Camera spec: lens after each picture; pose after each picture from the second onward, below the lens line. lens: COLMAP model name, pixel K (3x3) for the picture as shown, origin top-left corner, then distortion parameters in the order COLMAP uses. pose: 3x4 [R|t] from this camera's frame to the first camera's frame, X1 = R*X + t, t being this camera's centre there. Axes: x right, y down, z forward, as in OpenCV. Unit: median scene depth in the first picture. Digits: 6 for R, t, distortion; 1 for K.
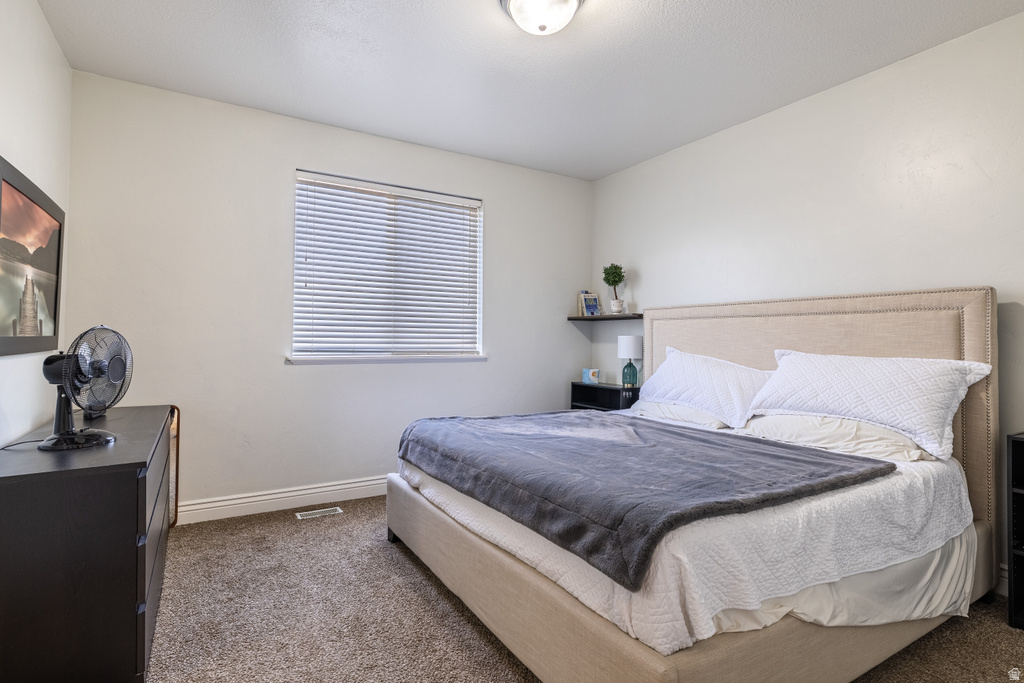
lens RADIAL K [[495.5, 0, 494.7], [0, 495.5, 327.6], [0, 0, 1]] dist [0.003001, 0.000381]
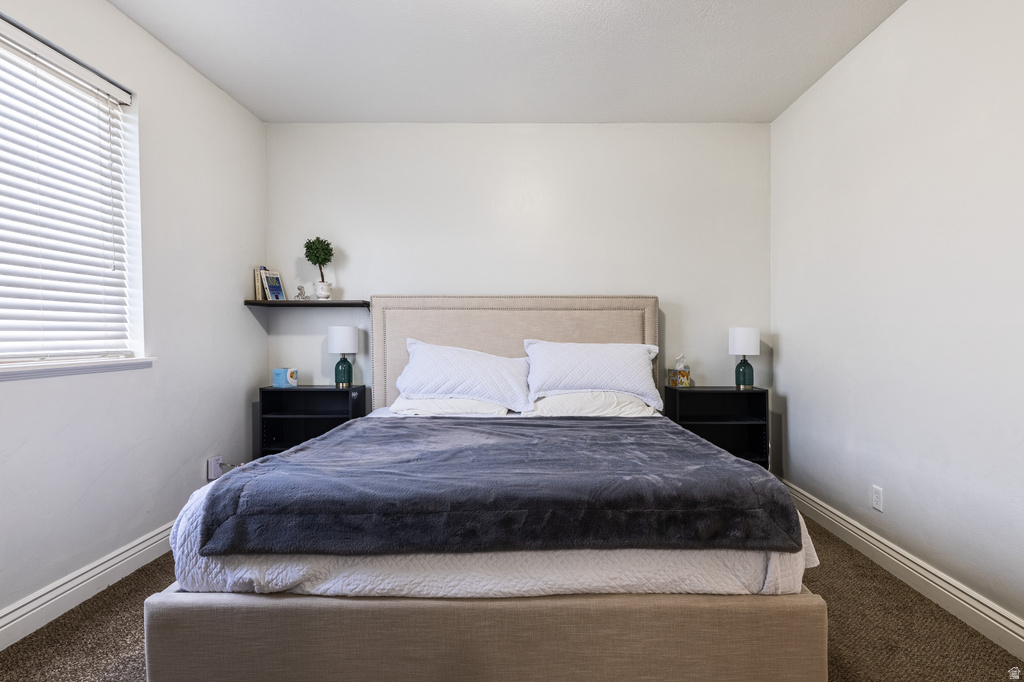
lens RADIAL K [[507.2, 0, 523.9], [0, 507.2, 343.7], [0, 0, 1]] dist [0.000028, -0.000101]
pose [[0.517887, -0.025741, 0.855062, -0.381723], [-0.018910, 0.998958, 0.041526, 0.005331], [-0.855240, -0.037675, 0.516861, 0.350703]]
